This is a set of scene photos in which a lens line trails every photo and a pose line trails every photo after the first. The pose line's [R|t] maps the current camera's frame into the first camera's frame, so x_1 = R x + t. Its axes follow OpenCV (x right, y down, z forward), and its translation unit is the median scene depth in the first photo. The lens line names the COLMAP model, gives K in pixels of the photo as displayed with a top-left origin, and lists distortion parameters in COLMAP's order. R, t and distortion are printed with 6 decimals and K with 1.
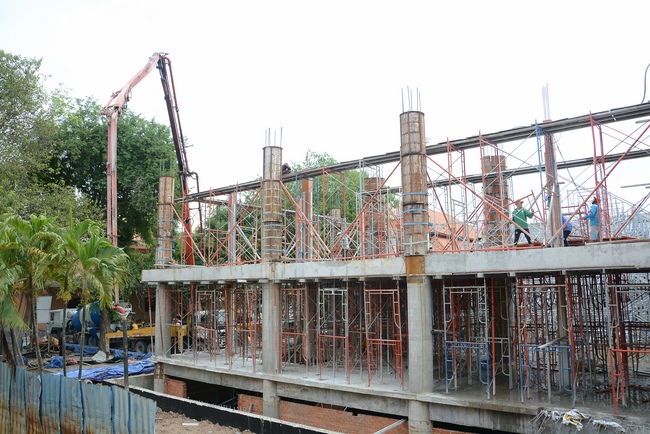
lens RADIAL K [[511.1, 0, 325.0], [0, 511.1, 217.0], [0, 0, 1]] dist [-0.167083, 0.138421]
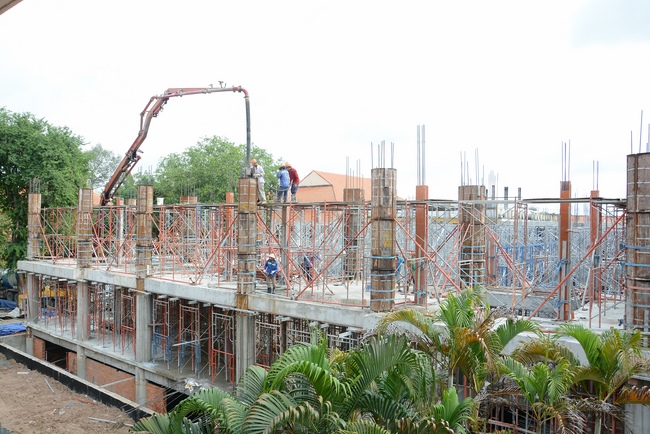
lens RADIAL K [[511.1, 0, 325.0], [0, 511.1, 217.0], [0, 0, 1]] dist [-0.167083, 0.138421]
pose [[0.999403, 0.027968, 0.020281, 0.705534], [-0.030236, 0.992091, 0.121826, -0.316691], [-0.016713, -0.122367, 0.992344, -0.531328]]
